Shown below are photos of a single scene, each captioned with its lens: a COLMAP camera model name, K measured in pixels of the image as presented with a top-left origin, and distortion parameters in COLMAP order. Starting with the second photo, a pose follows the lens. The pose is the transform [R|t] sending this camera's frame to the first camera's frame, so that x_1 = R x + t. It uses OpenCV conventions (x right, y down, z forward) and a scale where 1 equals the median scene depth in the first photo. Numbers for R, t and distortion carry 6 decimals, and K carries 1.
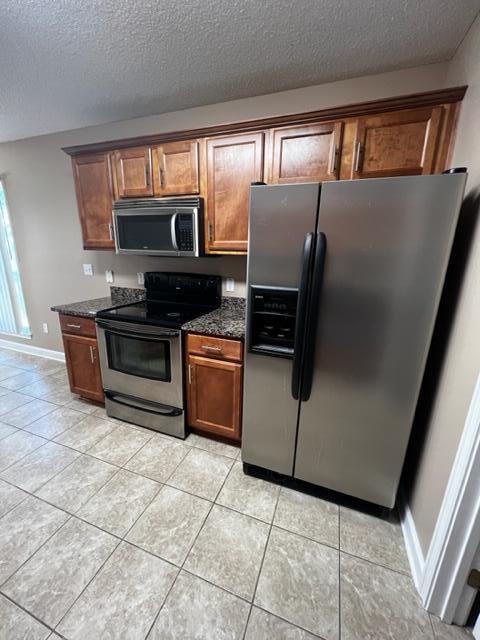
lens RADIAL K [[258.7, 0, 239.8], [0, 258.7, 318.6], [0, 0, 1]] dist [0.003936, 0.000289]
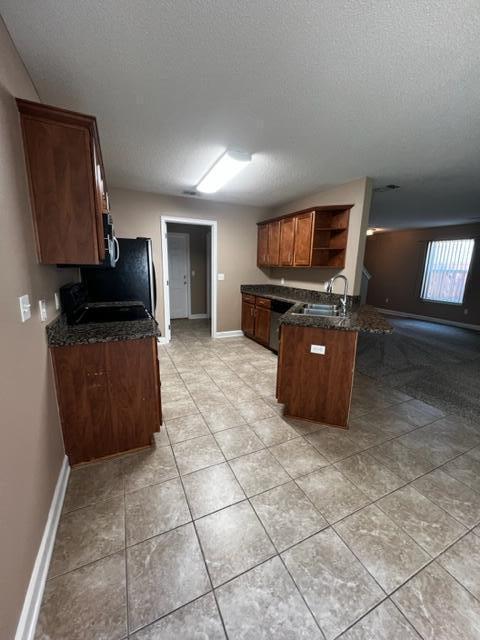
lens RADIAL K [[252.8, 0, 241.3], [0, 252.8, 317.9], [0, 0, 1]] dist [0.002715, 0.000999]
pose [[-0.715834, -0.174944, 0.676000, -1.649718], [0.142711, 0.911018, 0.386885, -0.415920], [-0.683531, 0.373419, -0.627171, 1.480609]]
